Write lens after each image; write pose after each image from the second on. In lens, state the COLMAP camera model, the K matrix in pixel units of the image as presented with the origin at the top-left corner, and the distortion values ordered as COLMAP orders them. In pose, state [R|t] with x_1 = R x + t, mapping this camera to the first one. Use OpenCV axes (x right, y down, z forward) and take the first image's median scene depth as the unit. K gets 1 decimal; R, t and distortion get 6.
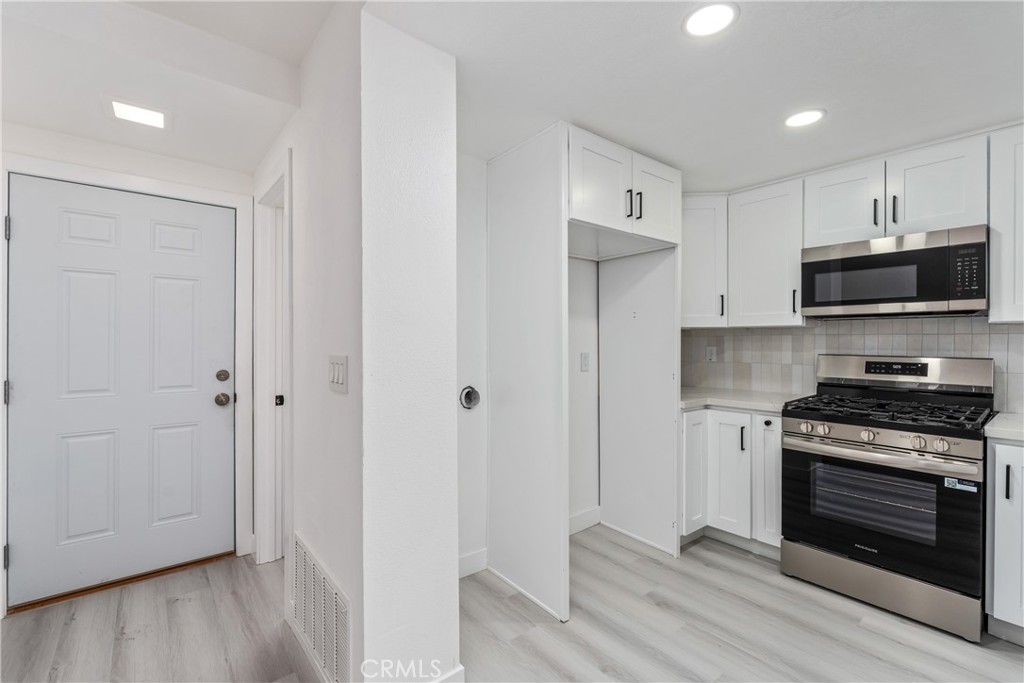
lens RADIAL K [[449.8, 0, 508.1], [0, 449.8, 343.3], [0, 0, 1]] dist [-0.000503, -0.000781]
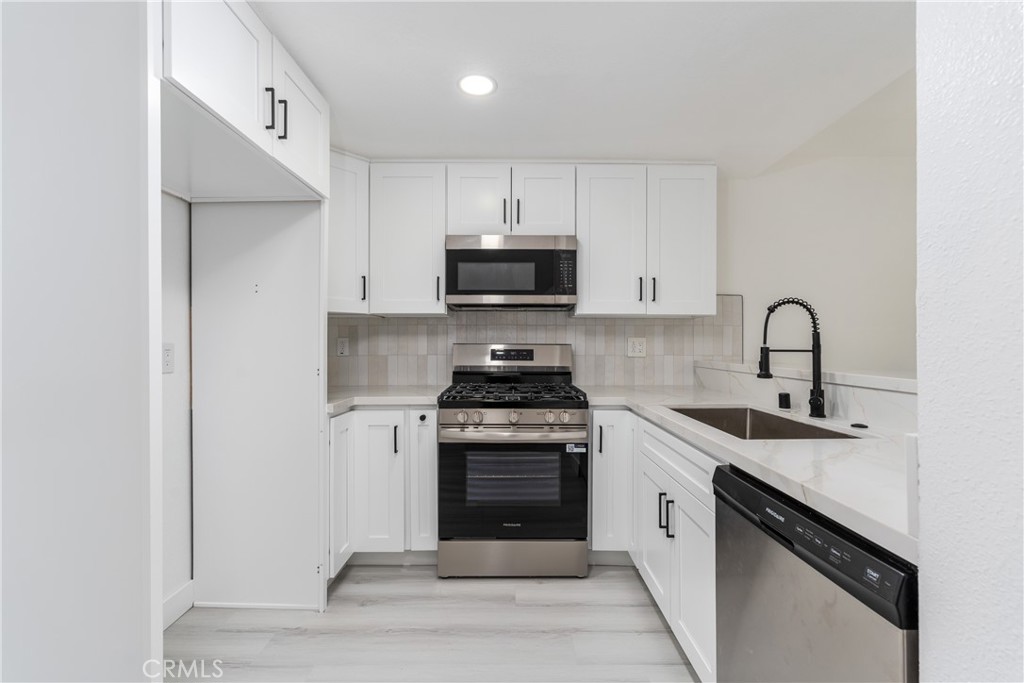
lens RADIAL K [[449.8, 0, 518.2], [0, 449.8, 341.4], [0, 0, 1]] dist [-0.000503, -0.000781]
pose [[0.625395, 0.001496, 0.780307, -0.012758], [0.004962, 0.999970, -0.005894, 0.030710], [-0.780293, 0.007558, 0.625369, 0.294433]]
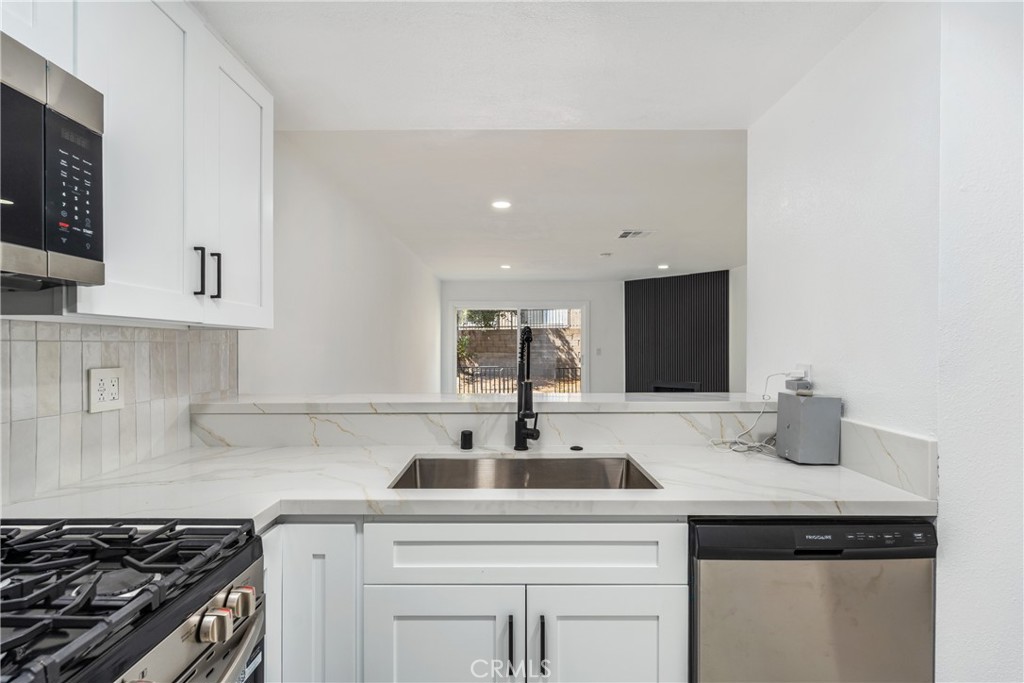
lens RADIAL K [[478.4, 0, 506.7], [0, 478.4, 345.3], [0, 0, 1]] dist [0.004341, -0.000296]
pose [[-0.775577, -0.003144, 0.631246, 0.385151], [0.001342, 0.999977, 0.006630, -0.016732], [-0.631252, 0.005990, -0.775555, 0.954689]]
